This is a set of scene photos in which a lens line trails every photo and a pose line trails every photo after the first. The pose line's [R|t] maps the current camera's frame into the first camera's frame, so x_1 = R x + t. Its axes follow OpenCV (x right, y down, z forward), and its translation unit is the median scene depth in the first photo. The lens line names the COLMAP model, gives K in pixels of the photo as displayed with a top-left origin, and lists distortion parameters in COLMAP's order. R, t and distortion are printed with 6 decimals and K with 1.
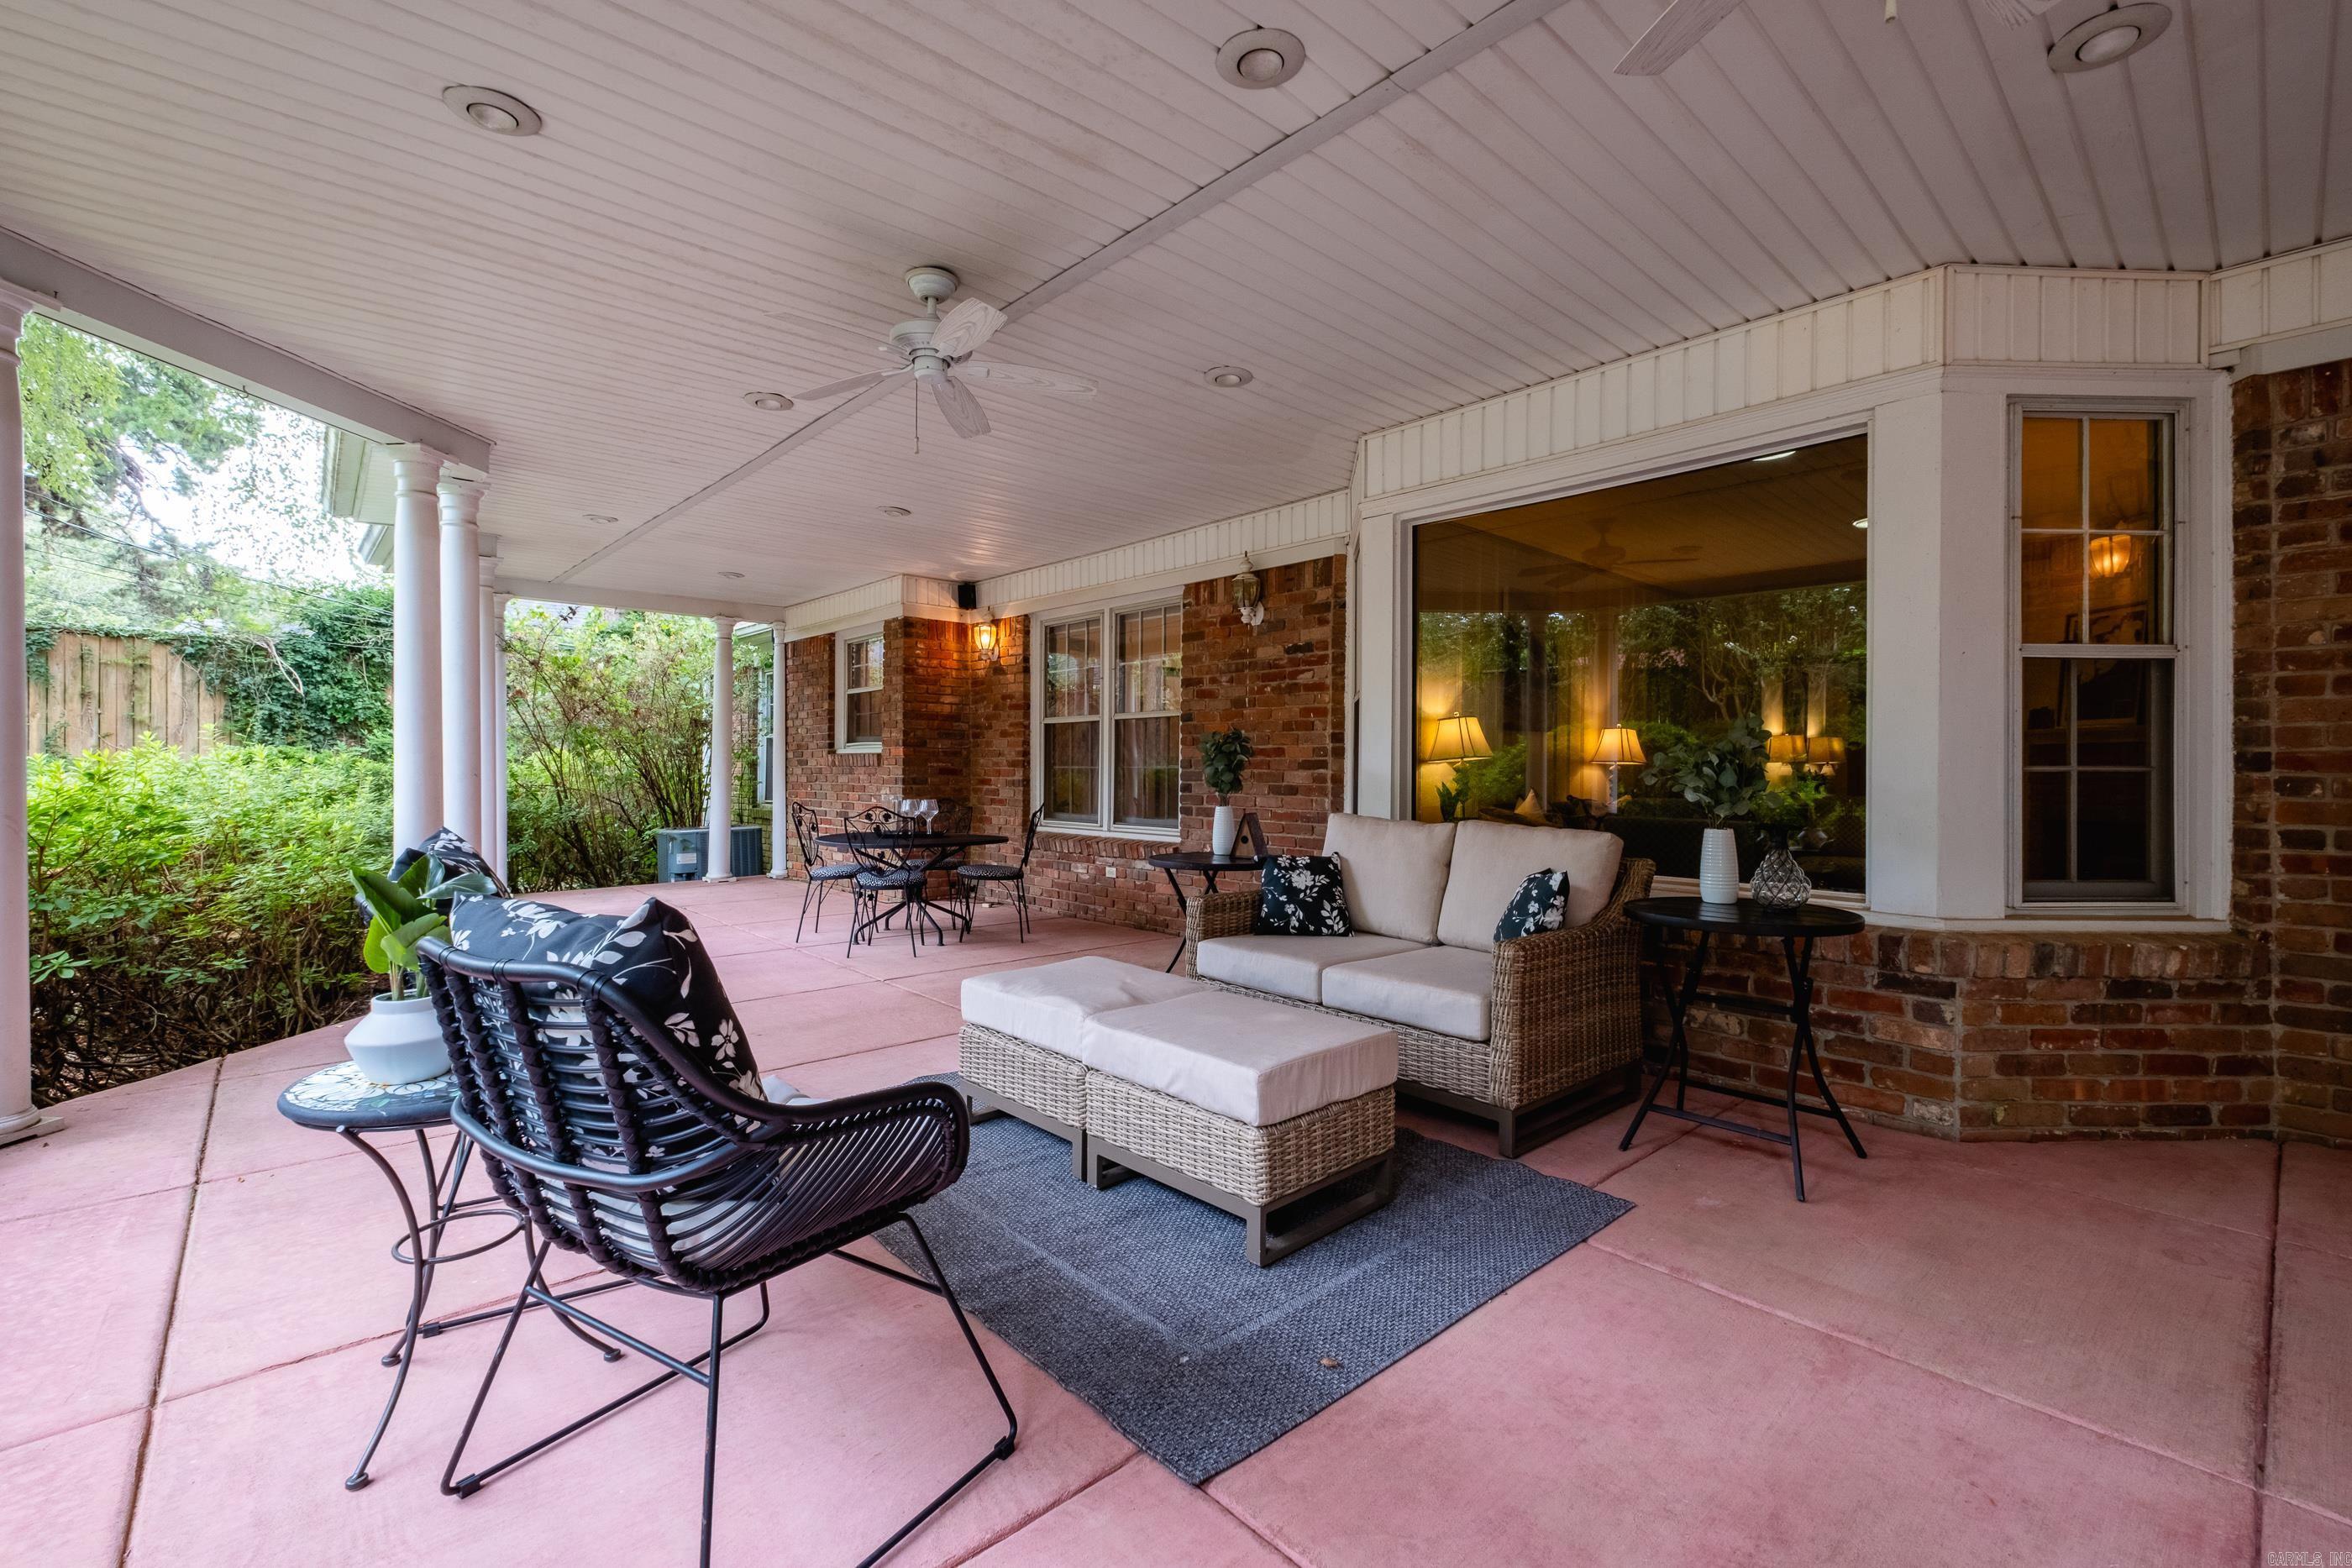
lens RADIAL K [[1024.4, 0, 1172.0], [0, 1024.4, 778.2], [0, 0, 1]] dist [0.005413, -0.004183]
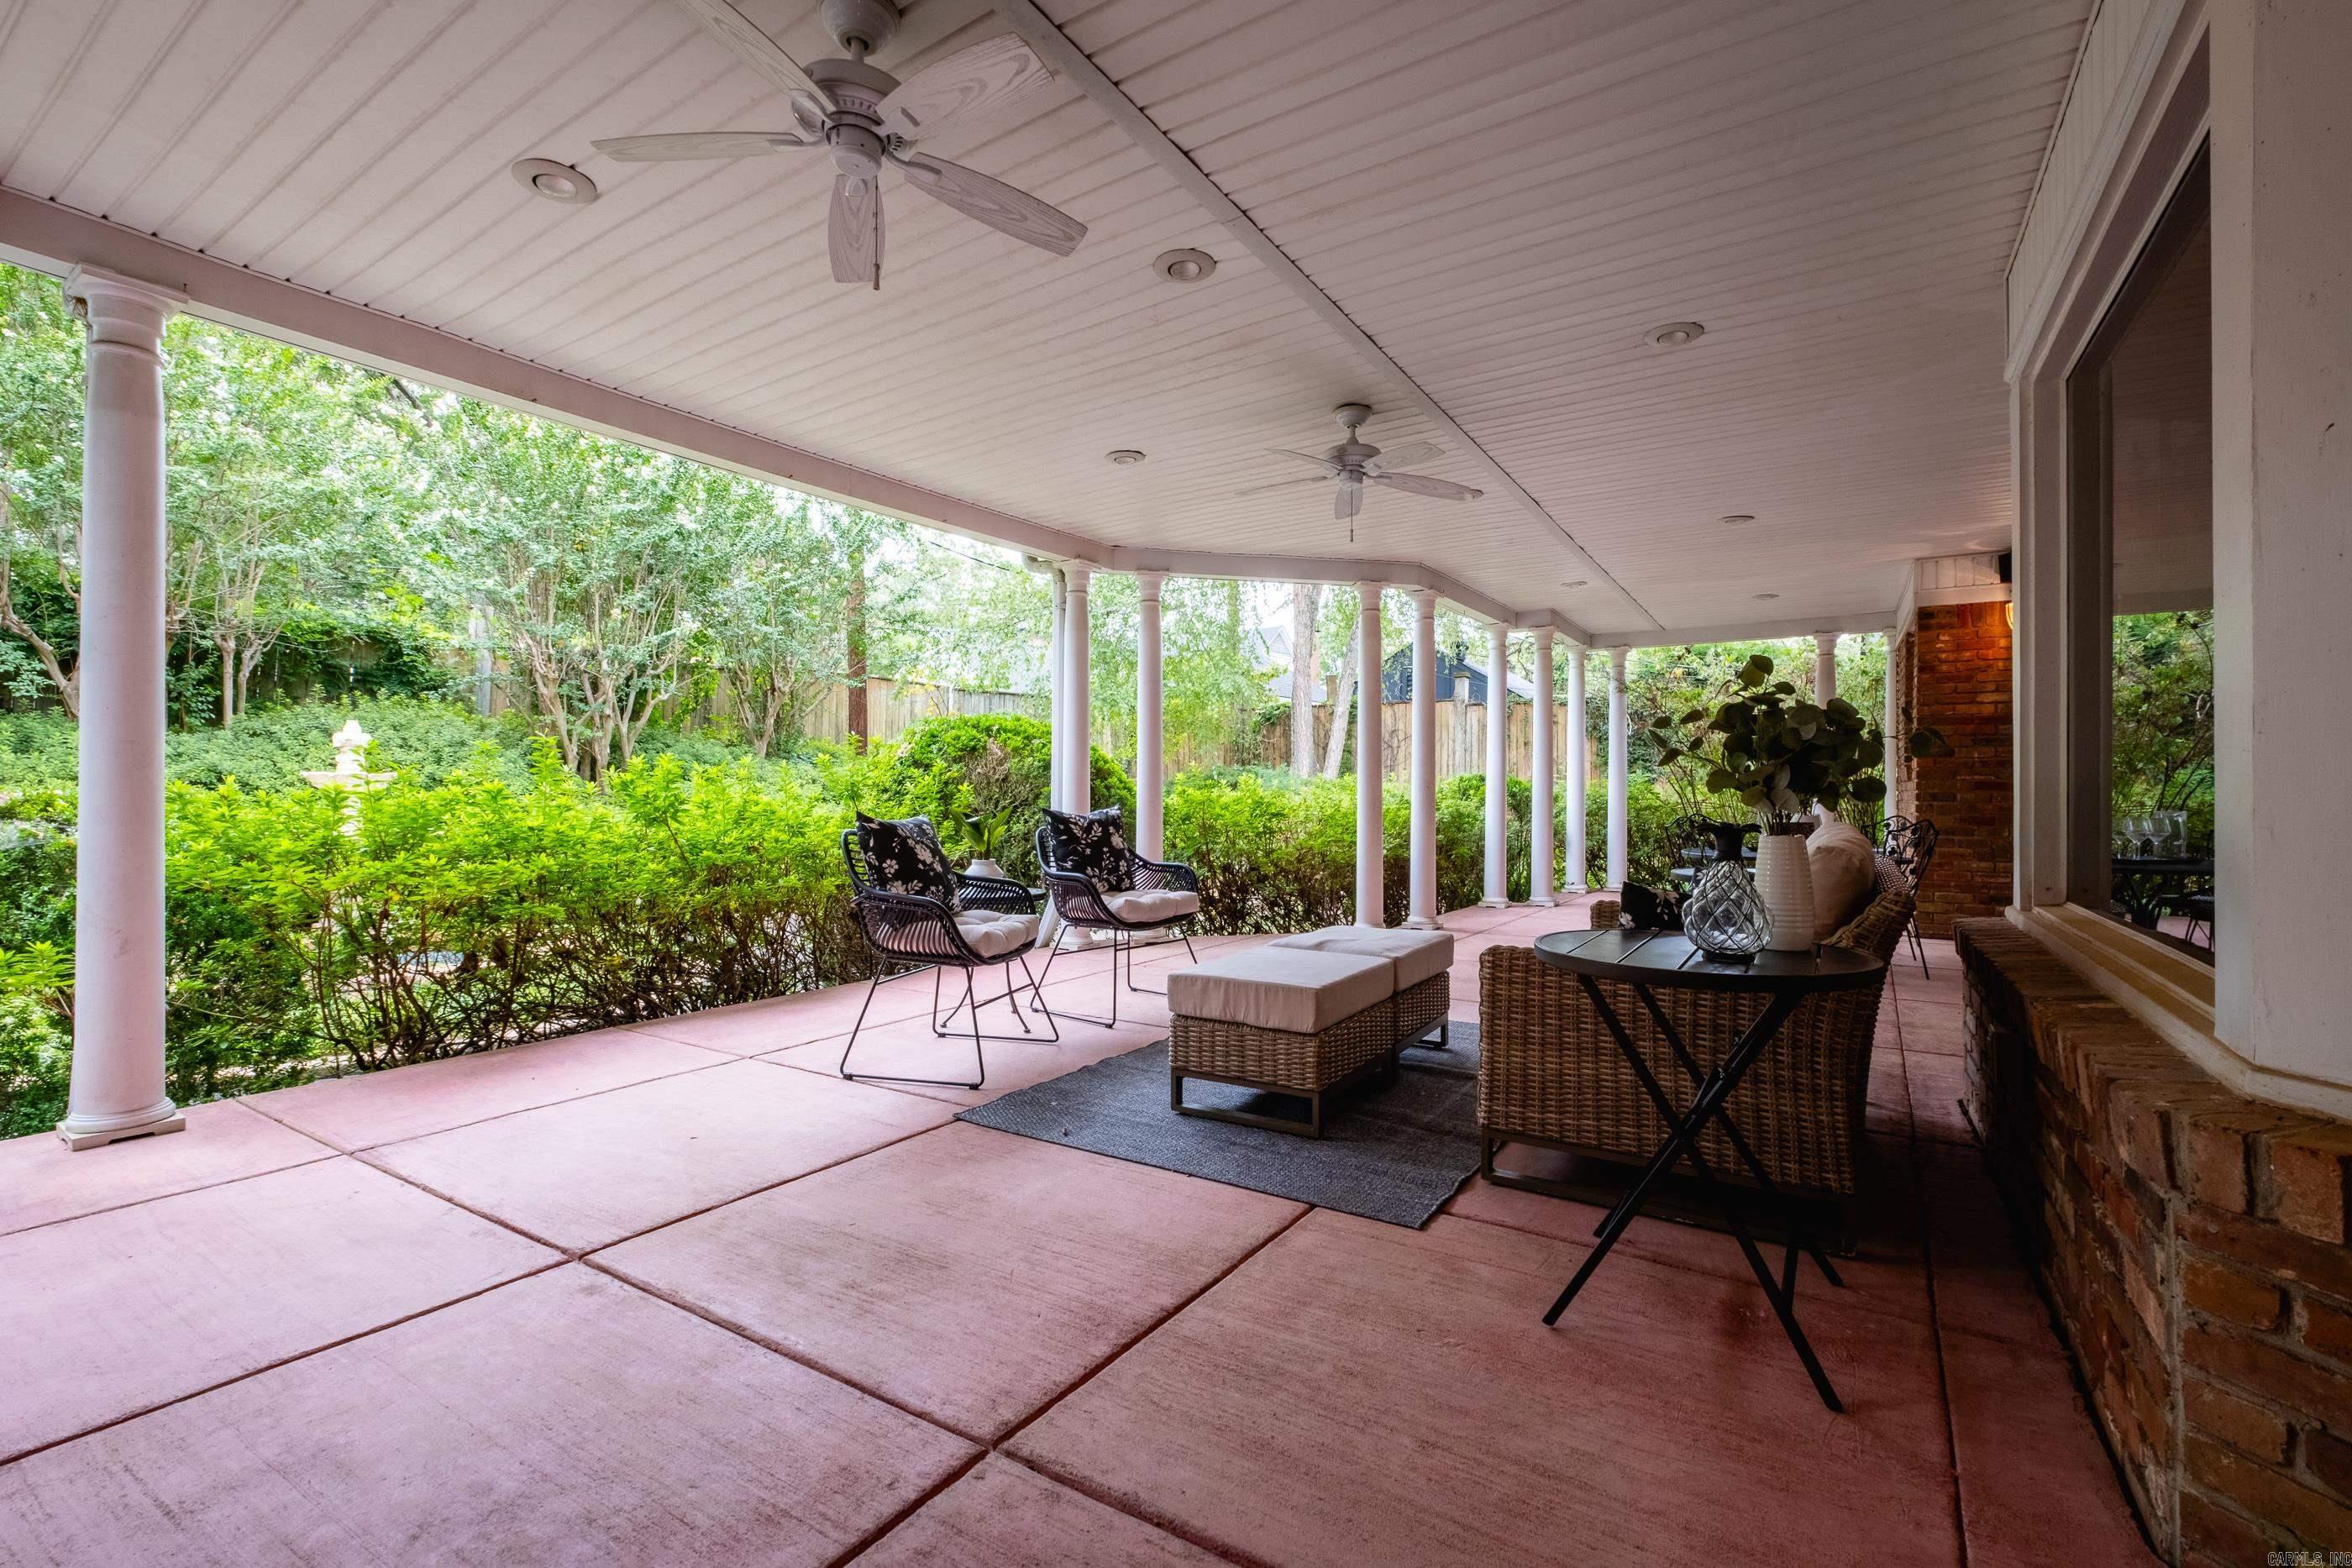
lens RADIAL K [[1024.4, 0, 1185.3], [0, 1024.4, 791.2], [0, 0, 1]] dist [0.005413, -0.004183]
pose [[0.251859, -0.002229, -0.967761, 0.416079], [-0.014311, 0.999879, -0.006027, 0.011522], [0.967658, 0.015367, 0.251797, 0.183864]]
